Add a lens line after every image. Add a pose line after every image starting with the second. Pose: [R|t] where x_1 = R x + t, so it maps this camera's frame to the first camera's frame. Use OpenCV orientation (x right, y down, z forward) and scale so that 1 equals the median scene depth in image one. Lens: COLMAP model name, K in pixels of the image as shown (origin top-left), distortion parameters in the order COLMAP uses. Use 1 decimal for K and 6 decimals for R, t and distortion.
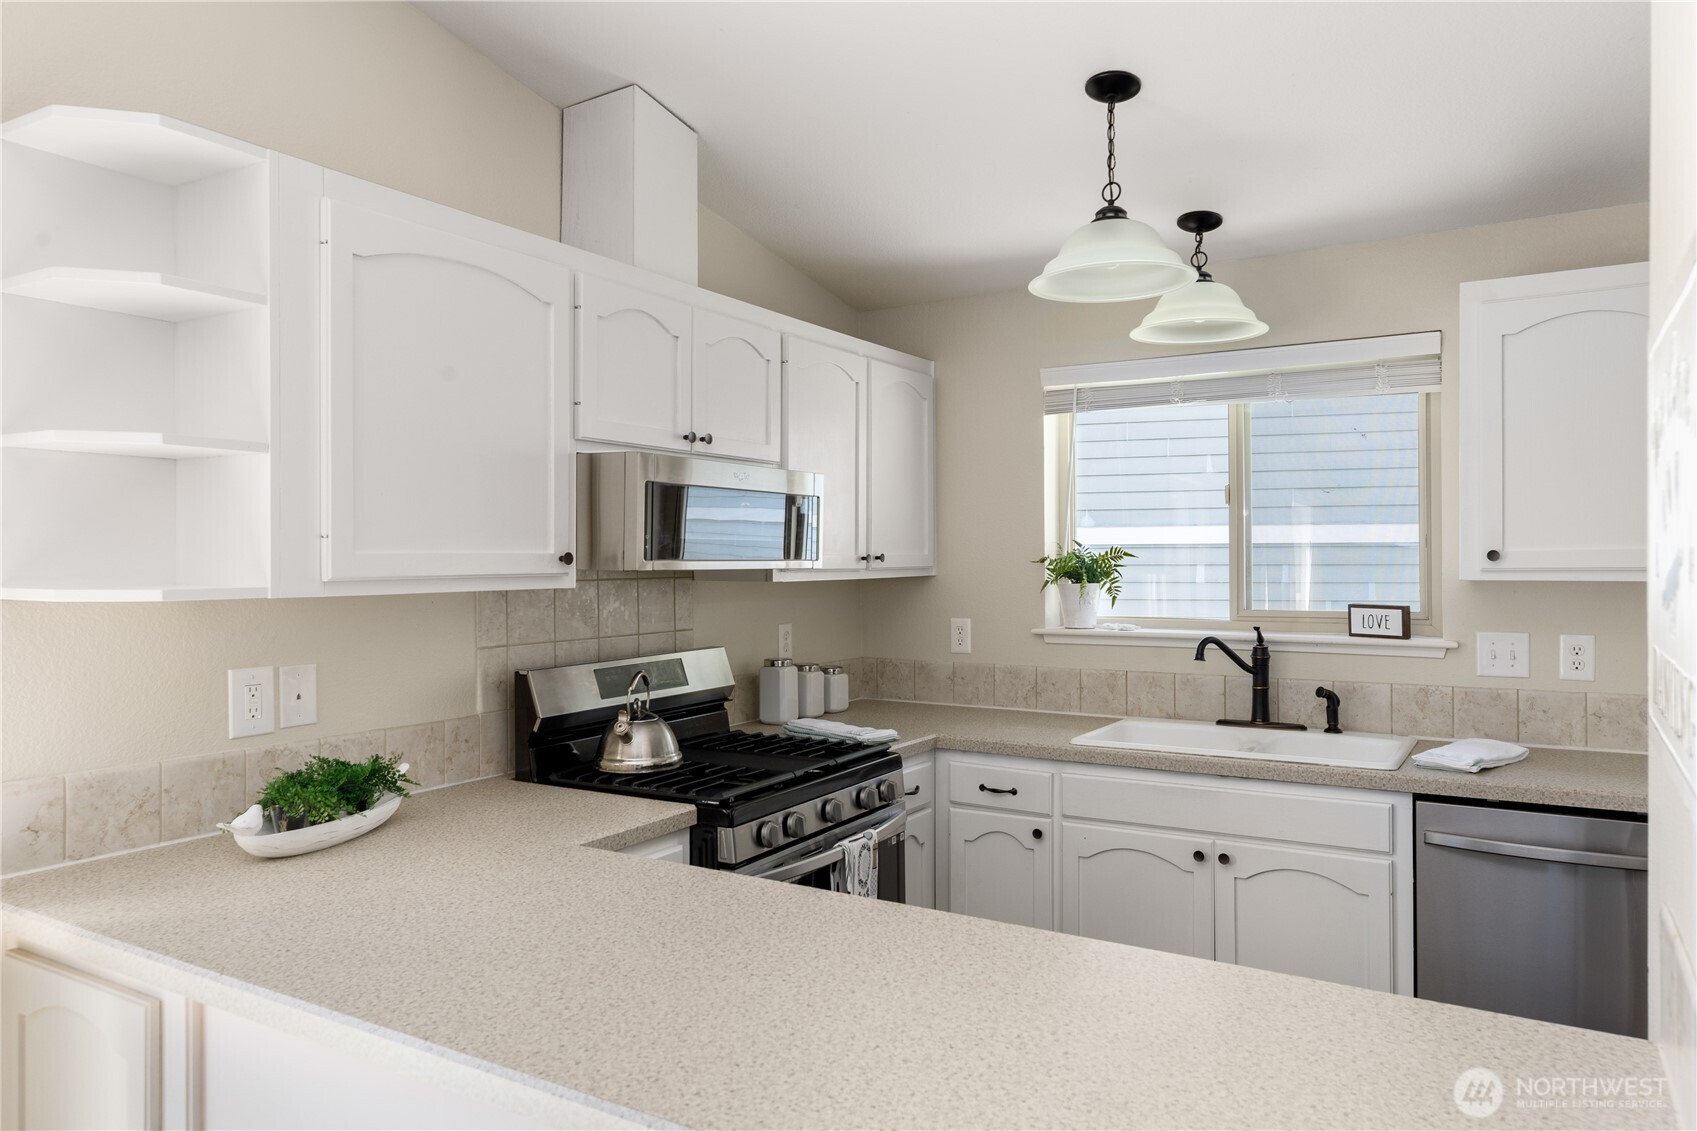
lens RADIAL K [[1139.4, 0, 848.5], [0, 1139.4, 565.5], [0, 0, 1]] dist [0.029059, 0.001266]
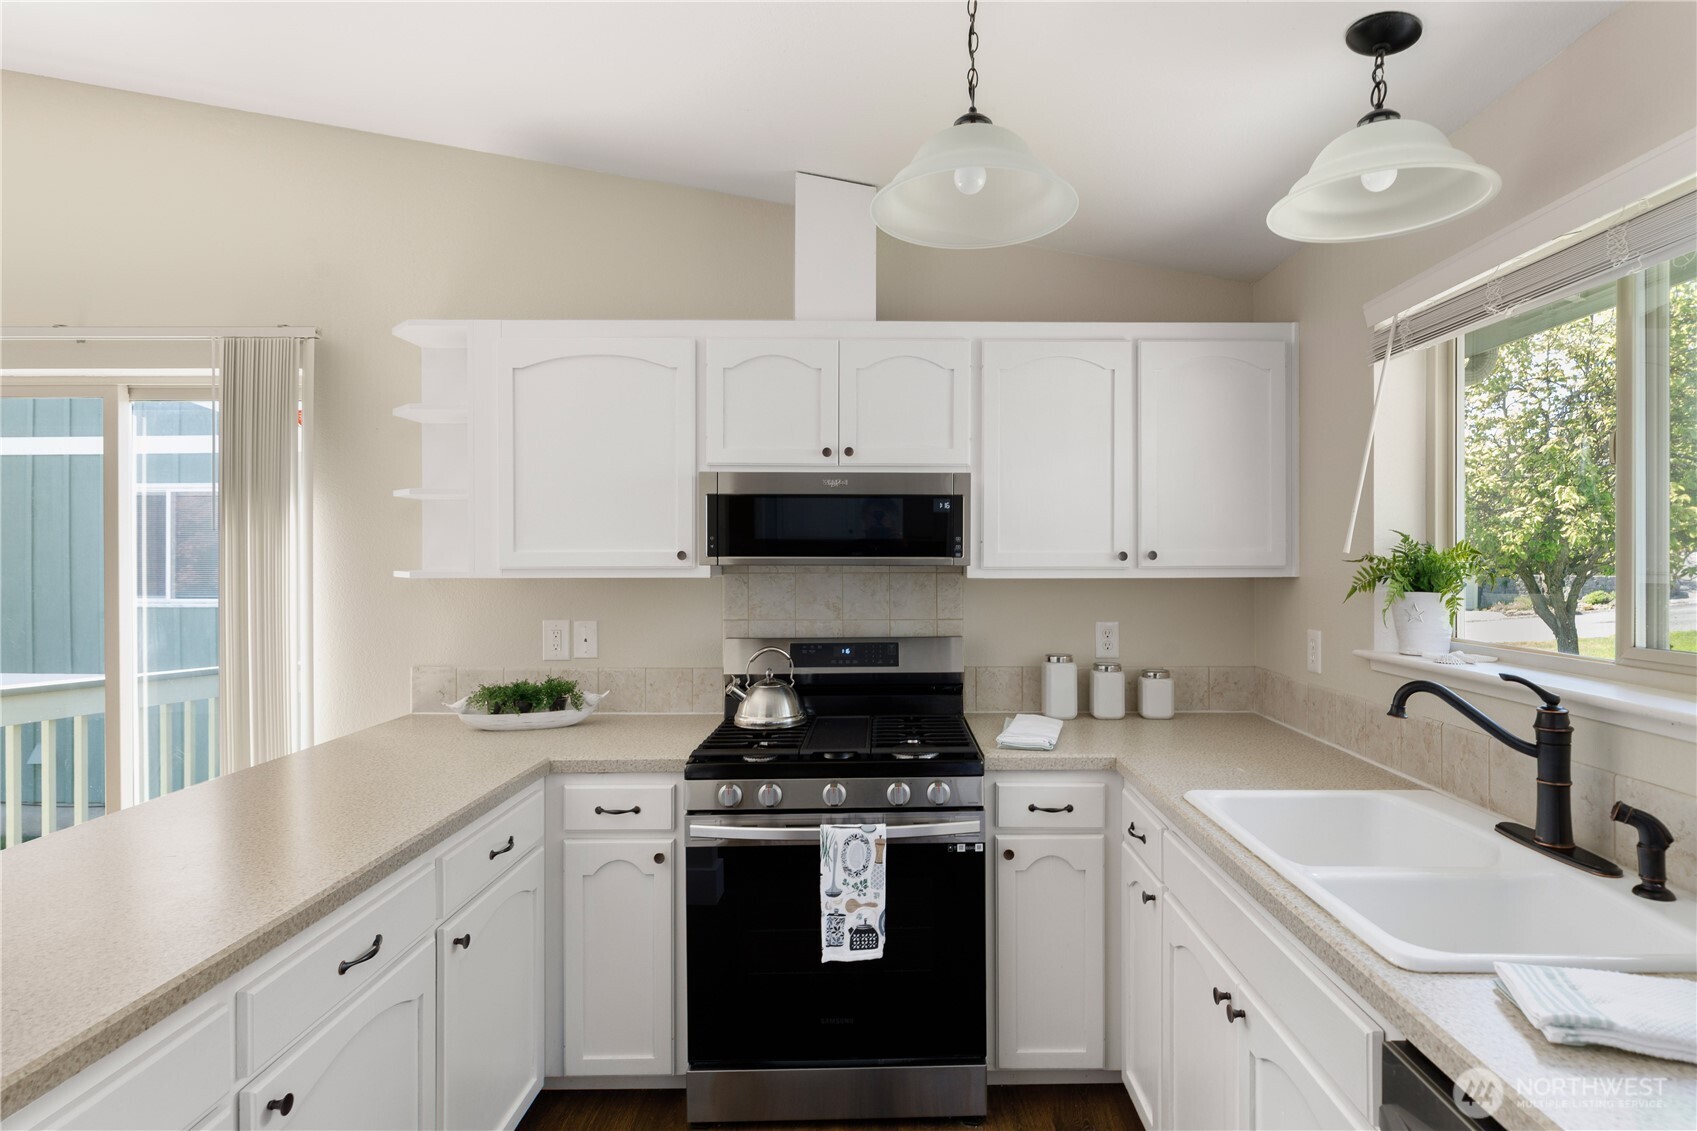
lens RADIAL K [[860.5, 0, 851.3], [0, 860.5, 555.3], [0, 0, 1]] dist [0.001571, -0.000332]
pose [[0.530052, -0.000963, -0.847964, 0.594540], [-0.006254, 0.999968, -0.005044, -0.002505], [0.847942, 0.007977, 0.530029, 0.520979]]
